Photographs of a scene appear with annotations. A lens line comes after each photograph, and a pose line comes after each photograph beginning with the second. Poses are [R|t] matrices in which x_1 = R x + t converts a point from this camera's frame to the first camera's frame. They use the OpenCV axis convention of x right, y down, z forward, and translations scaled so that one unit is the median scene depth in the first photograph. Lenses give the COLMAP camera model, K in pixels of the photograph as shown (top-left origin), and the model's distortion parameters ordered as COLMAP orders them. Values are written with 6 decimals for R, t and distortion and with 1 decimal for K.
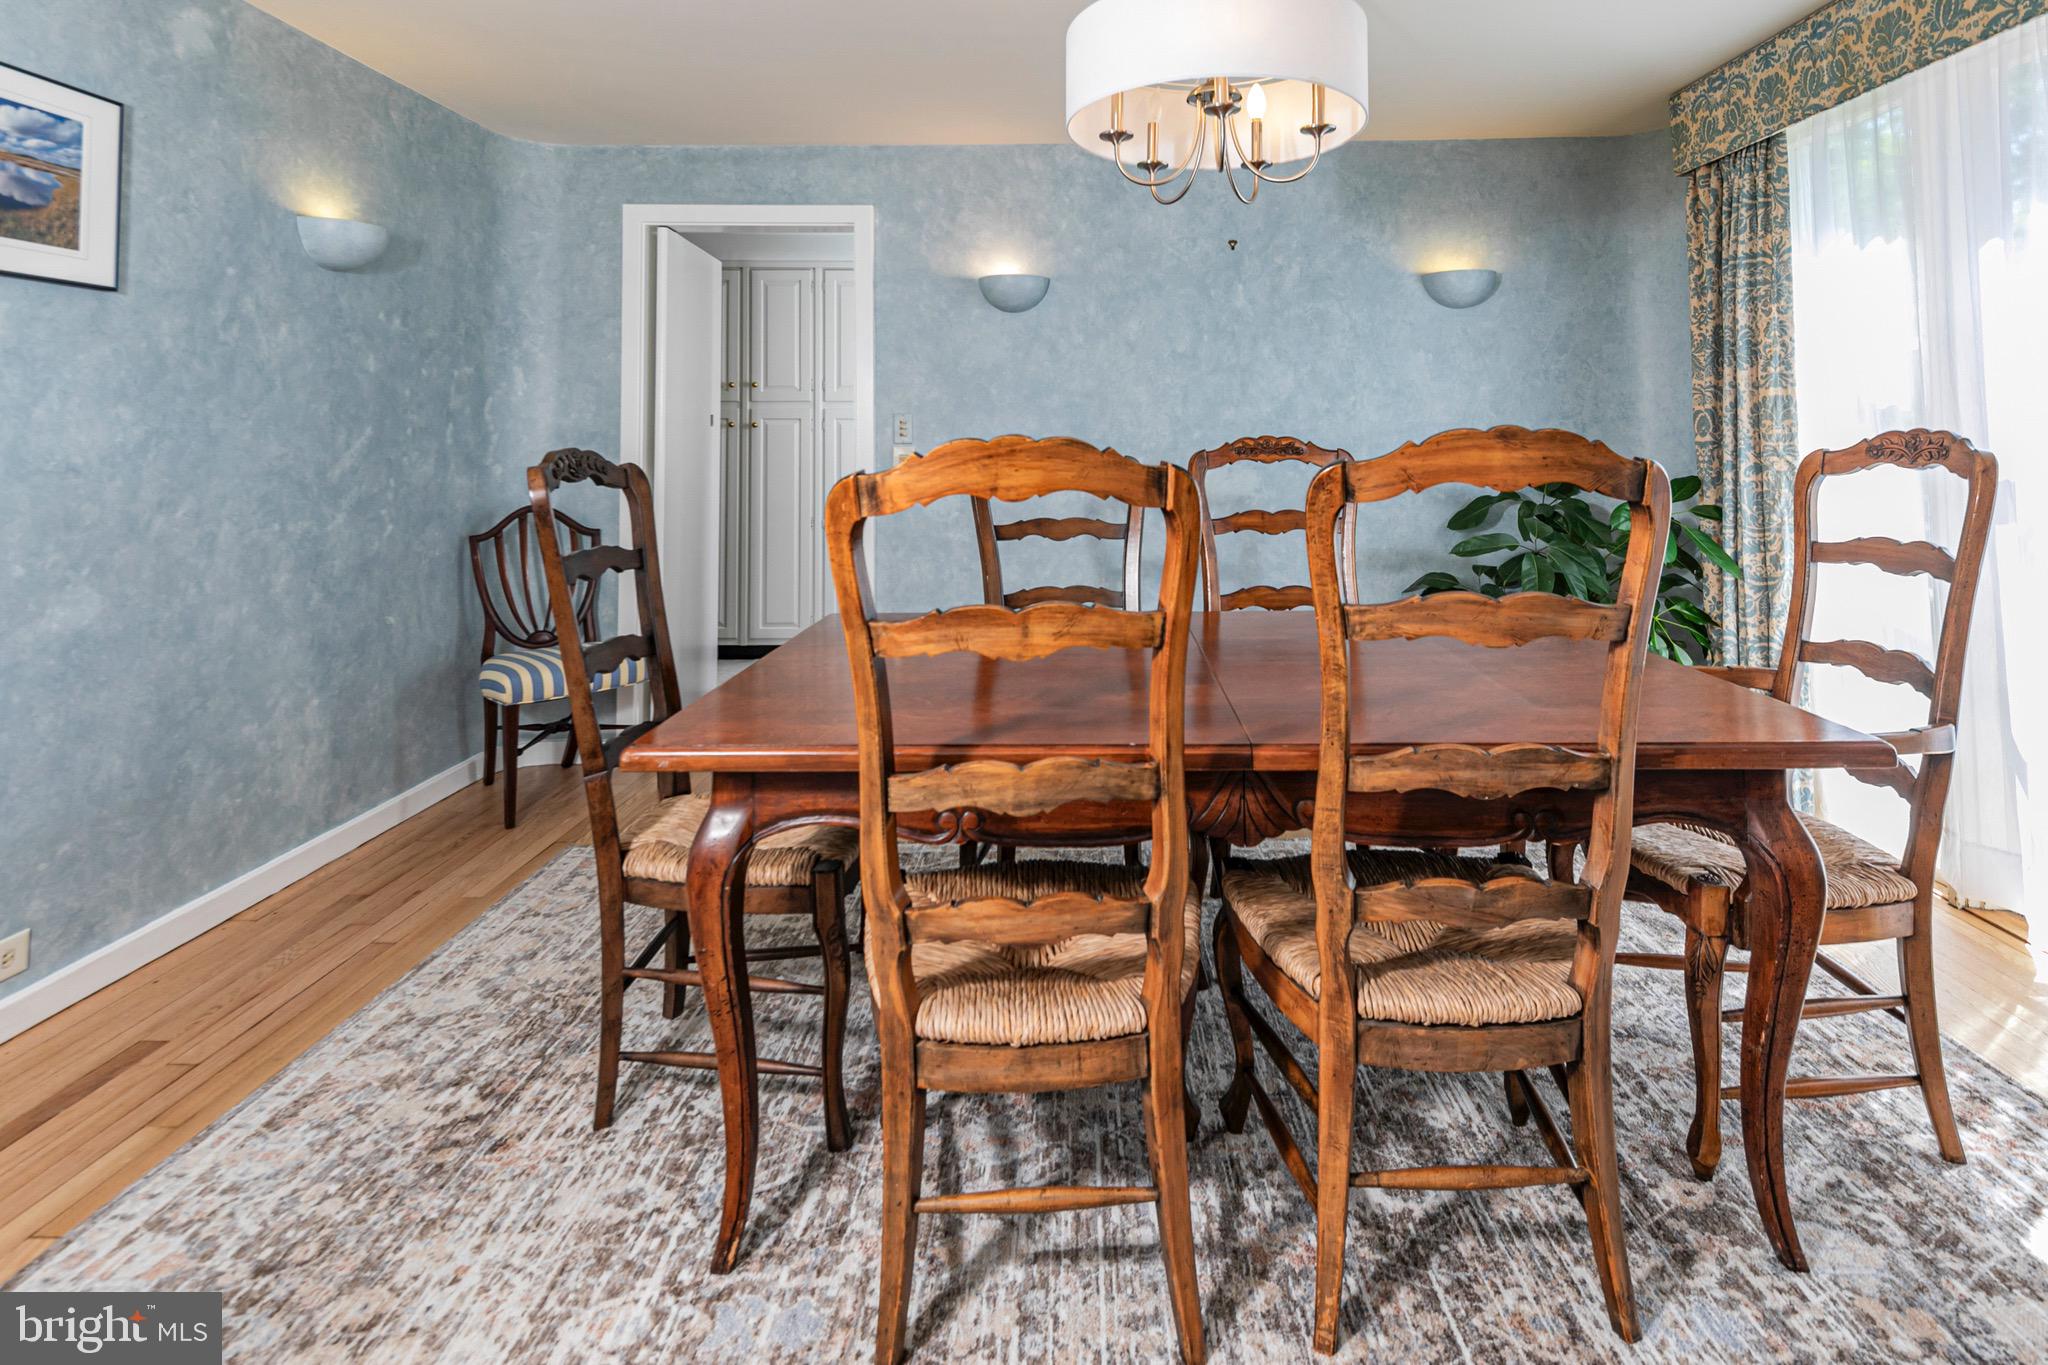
lens RADIAL K [[1056.7, 0, 1030.5], [0, 1056.7, 395.4], [0, 0, 1]] dist [0.014961, 0.000189]
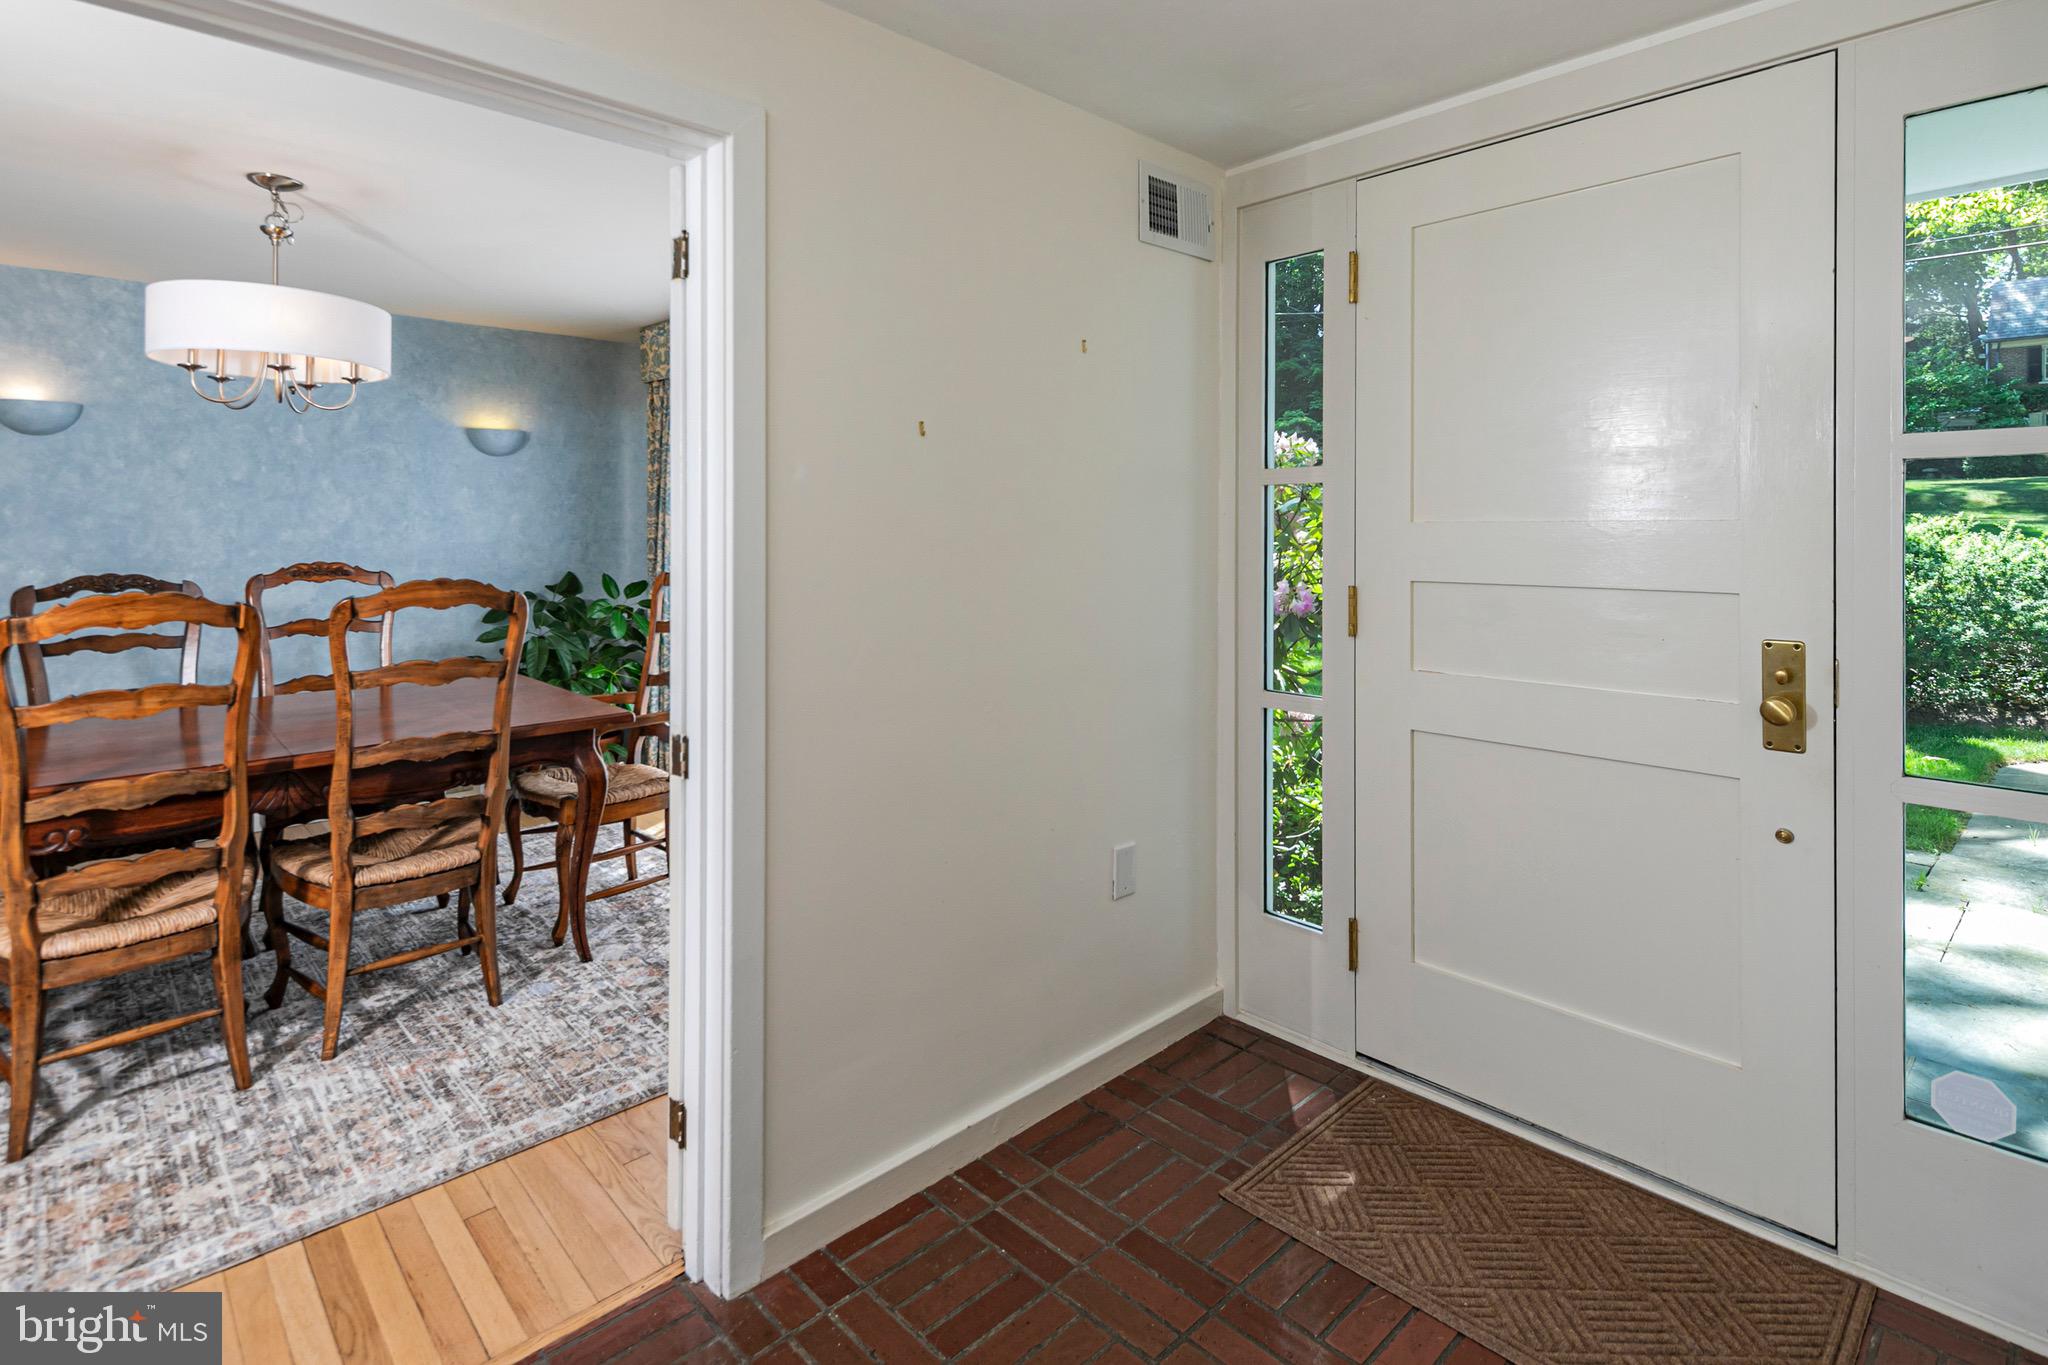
lens RADIAL K [[1044.0, 0, 992.6], [0, 1044.0, 529.2], [0, 0, 1]] dist [0.027396, -0.012683]
pose [[0.716073, 0.008423, 0.697975, -0.183601], [-0.037998, 0.998915, 0.026929, -0.139351], [-0.696990, -0.045805, 0.715616, -1.038418]]
